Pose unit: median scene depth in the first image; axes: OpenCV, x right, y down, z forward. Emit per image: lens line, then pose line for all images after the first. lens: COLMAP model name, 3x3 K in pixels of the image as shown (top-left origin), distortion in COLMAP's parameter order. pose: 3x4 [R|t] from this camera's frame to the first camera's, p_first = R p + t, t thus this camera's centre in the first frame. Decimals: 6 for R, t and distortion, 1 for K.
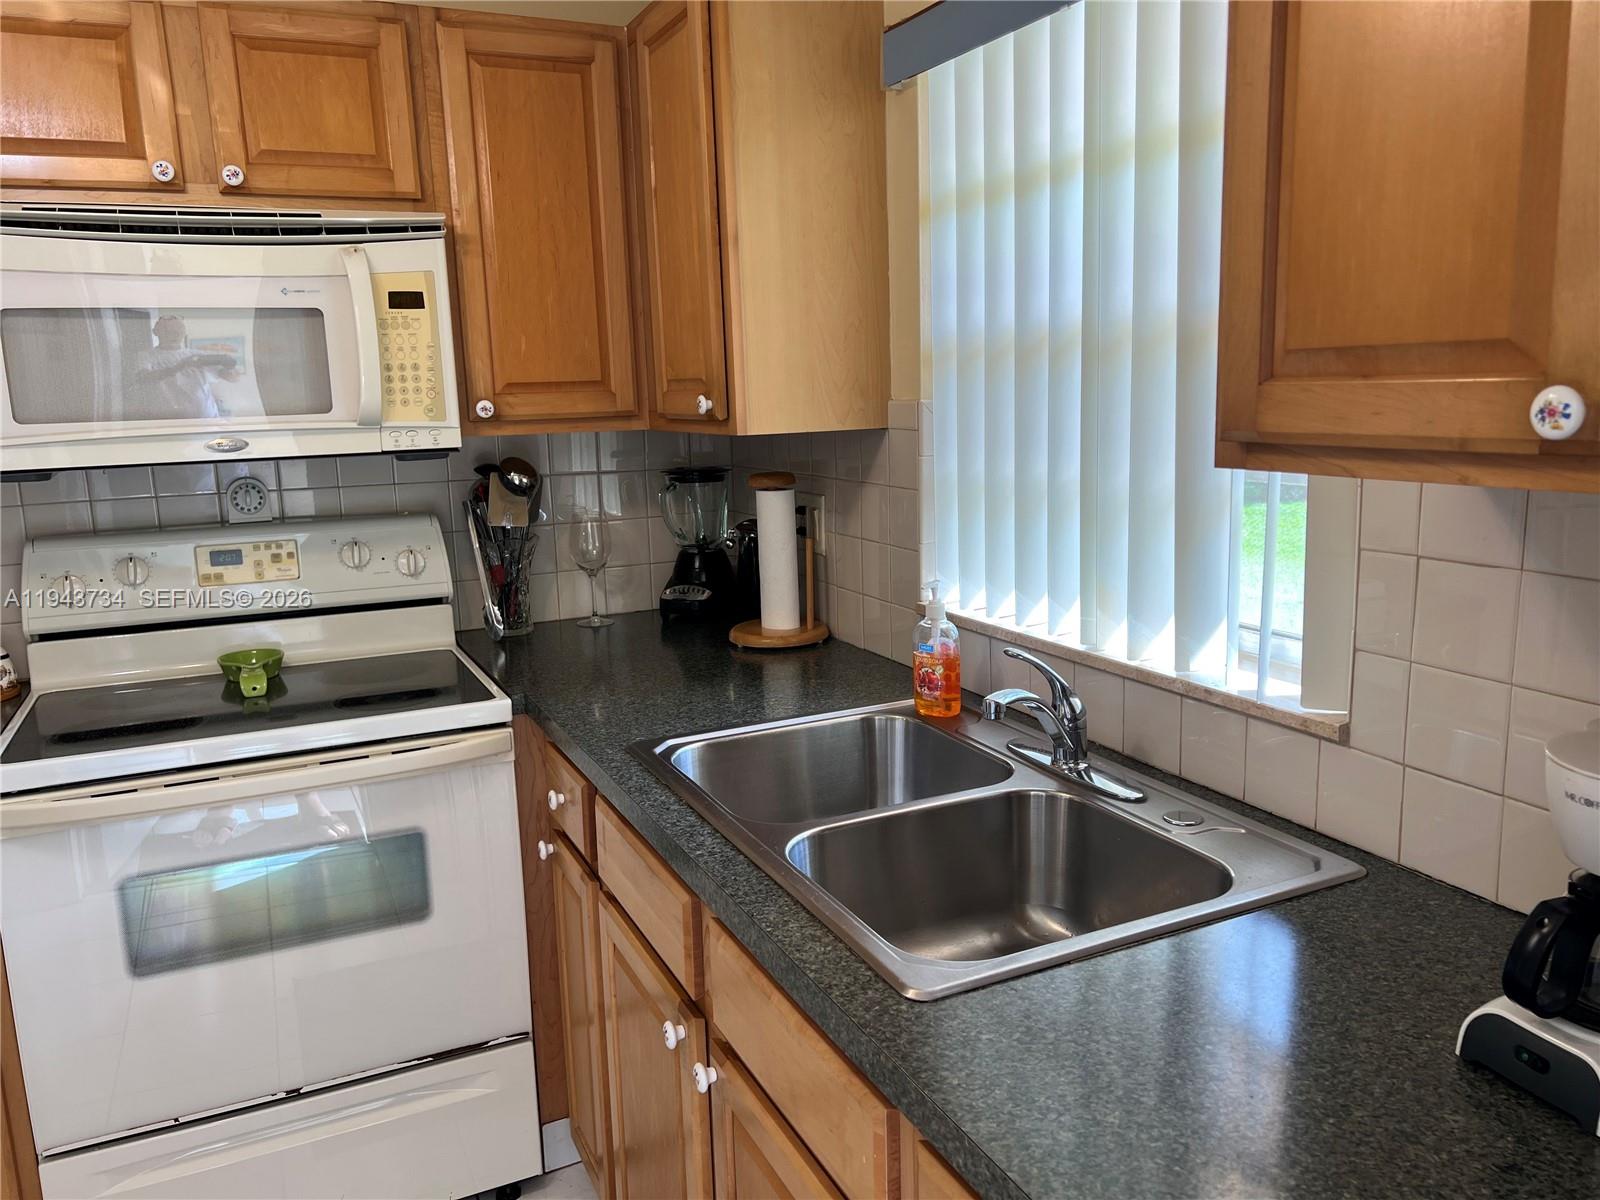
lens RADIAL K [[1209.8, 0, 800.5], [0, 1209.8, 597.0], [0, 0, 1]] dist [0.039691, -0.036235]
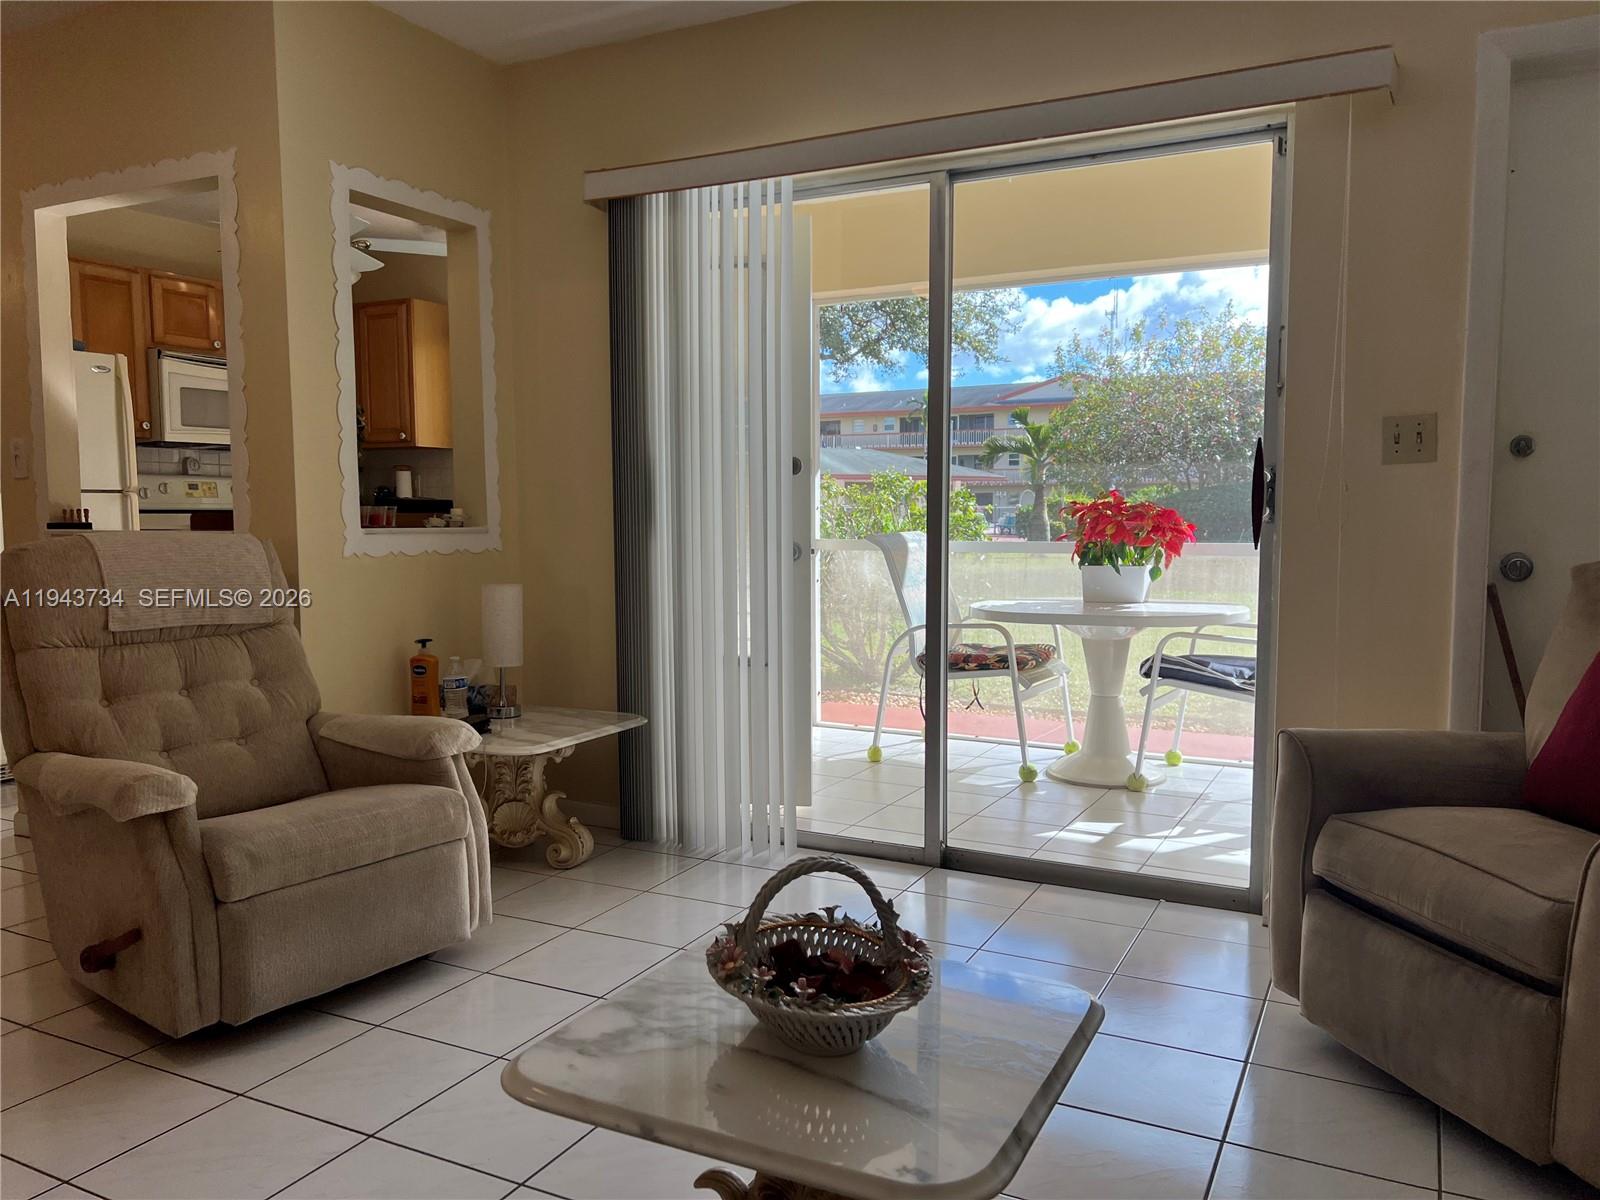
lens RADIAL K [[1209.8, 0, 802.0], [0, 1209.8, 608.6], [0, 0, 1]] dist [0.039691, -0.036235]
pose [[0.799474, -0.024351, 0.600206, -1.080929], [0.081567, 0.994324, -0.068306, 0.543747], [-0.595137, 0.103566, 0.796923, -1.920777]]
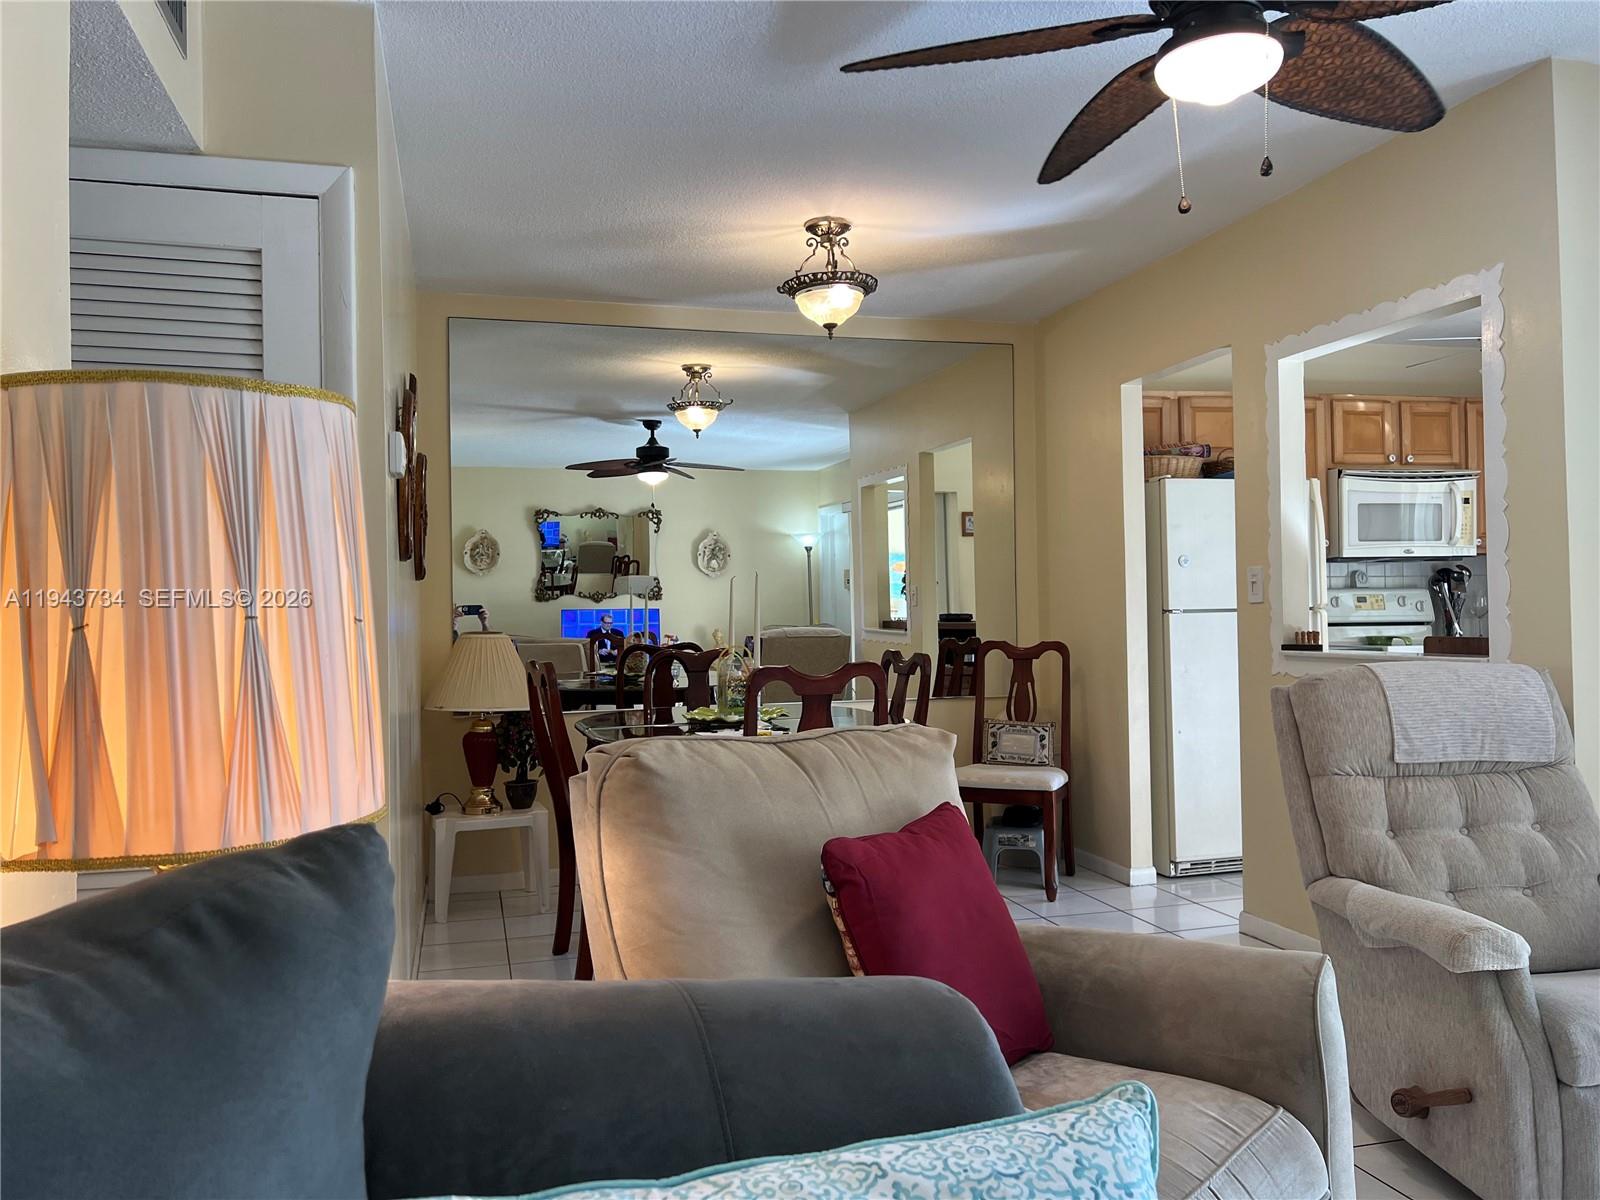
lens RADIAL K [[1209.8, 0, 801.8], [0, 1209.8, 601.2], [0, 0, 1]] dist [0.039691, -0.036235]
pose [[0.983149, 0.010382, -0.182510, -1.270883], [-0.041954, 0.984552, -0.169990, 0.499123], [0.177926, 0.174782, 0.968397, -1.852984]]
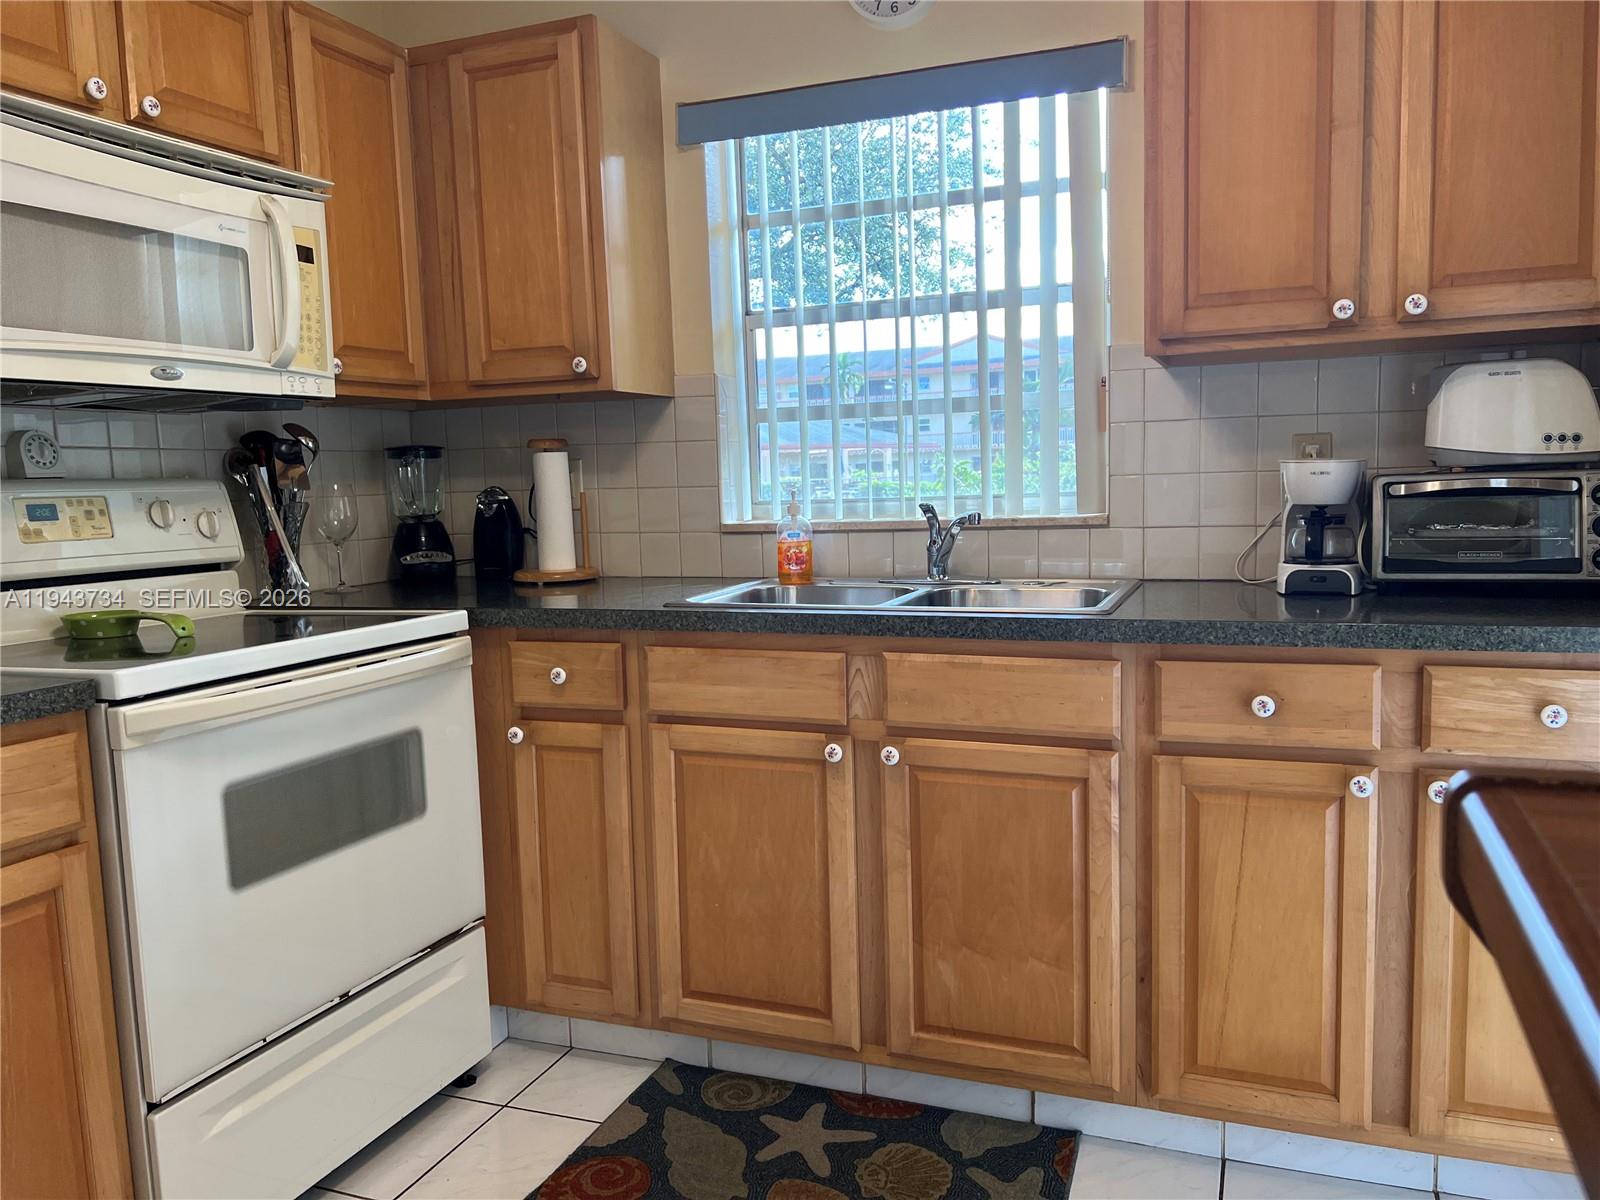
lens RADIAL K [[1209.8, 0, 811.5], [0, 1209.8, 603.9], [0, 0, 1]] dist [0.039691, -0.036235]
pose [[0.729960, -0.068546, 0.680044, -0.738699], [0.128320, 0.991010, -0.037848, 0.155755], [-0.671336, 0.114891, 0.732194, -0.043395]]
